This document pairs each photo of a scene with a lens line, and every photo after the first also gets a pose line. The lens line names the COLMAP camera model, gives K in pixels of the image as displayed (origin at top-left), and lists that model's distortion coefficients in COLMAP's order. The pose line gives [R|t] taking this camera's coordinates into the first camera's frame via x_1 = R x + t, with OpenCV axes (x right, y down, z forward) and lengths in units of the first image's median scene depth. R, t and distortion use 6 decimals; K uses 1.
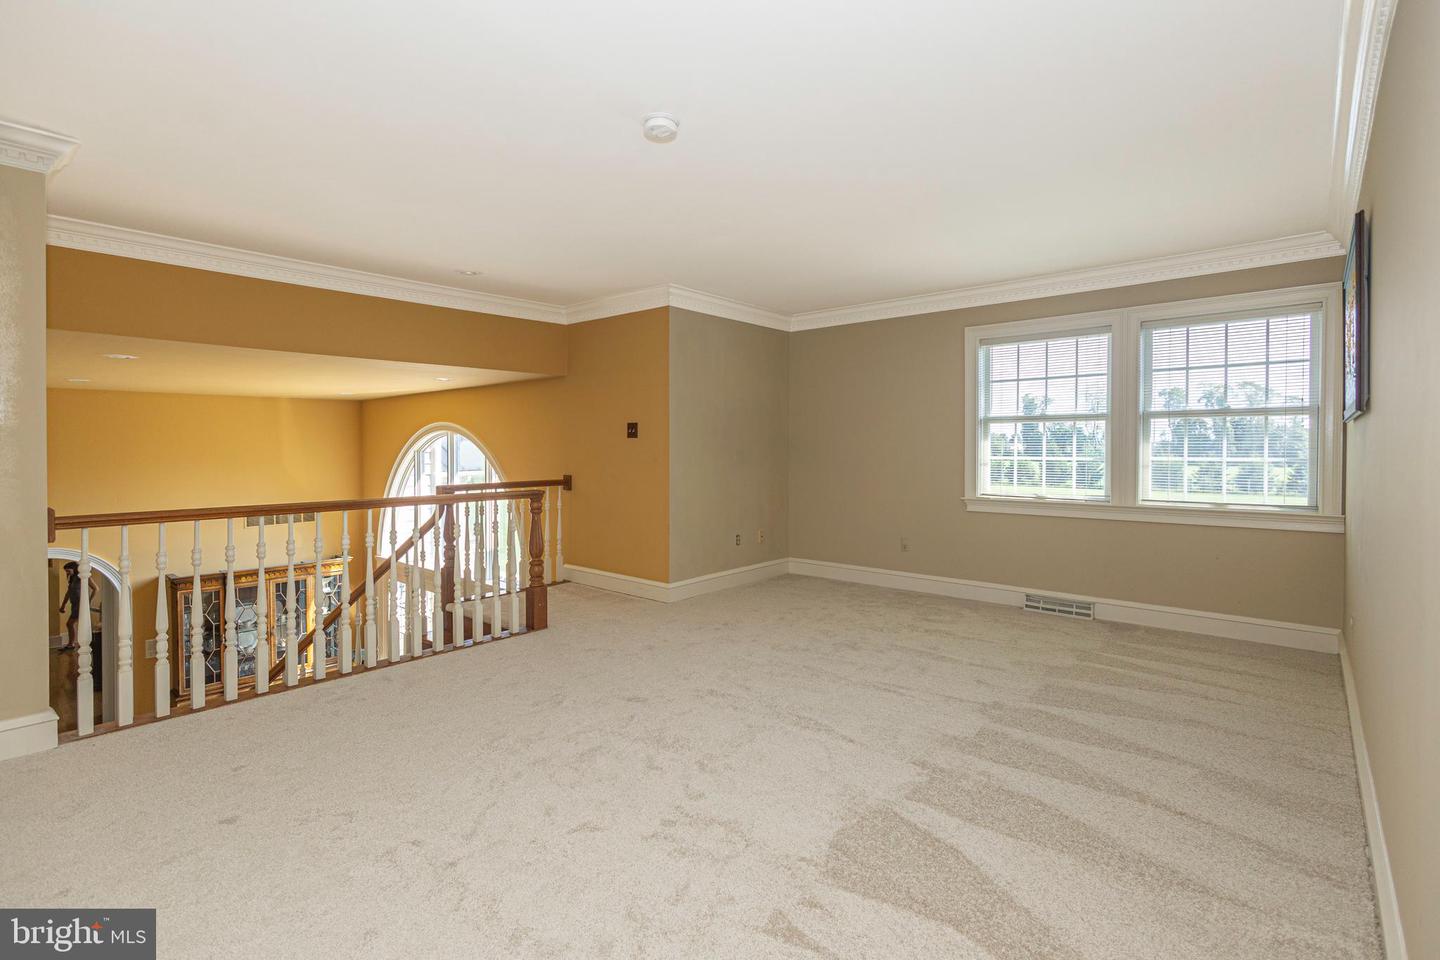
lens RADIAL K [[673.7, 0, 718.6], [0, 673.7, 457.6], [0, 0, 1]] dist [0.003757, 0.000353]
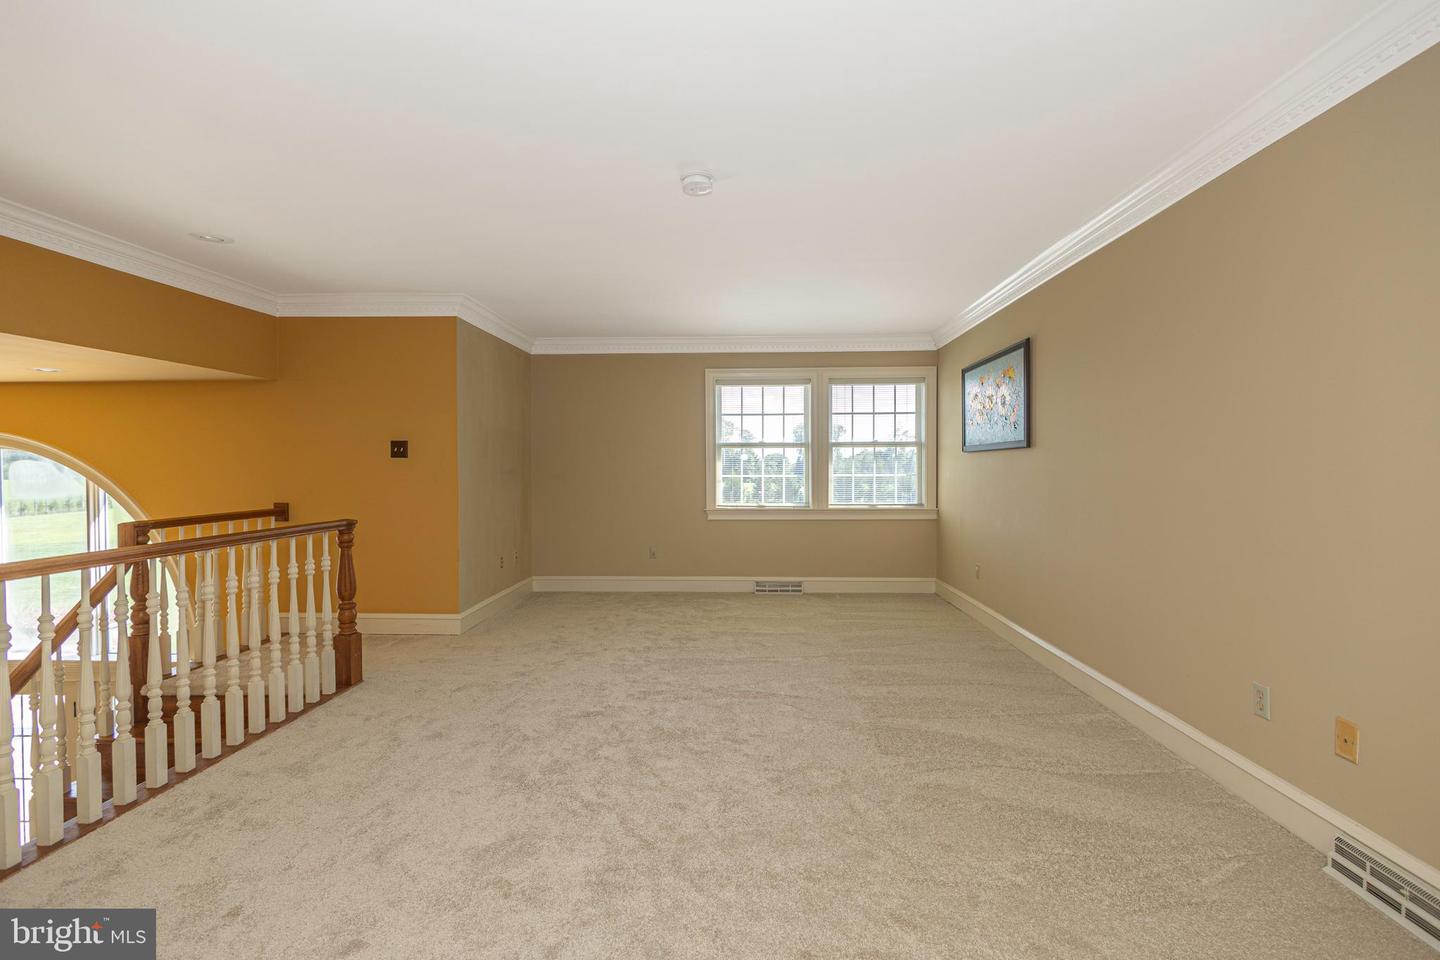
lens RADIAL K [[662.9, 0, 721.2], [0, 662.9, 473.3], [0, 0, 1]] dist [0.001346, 0.000064]
pose [[0.776699, -0.007734, 0.629825, -0.419450], [0.011218, 0.999936, -0.001556, -0.003075], [-0.629772, 0.008274, 0.776736, 0.062122]]
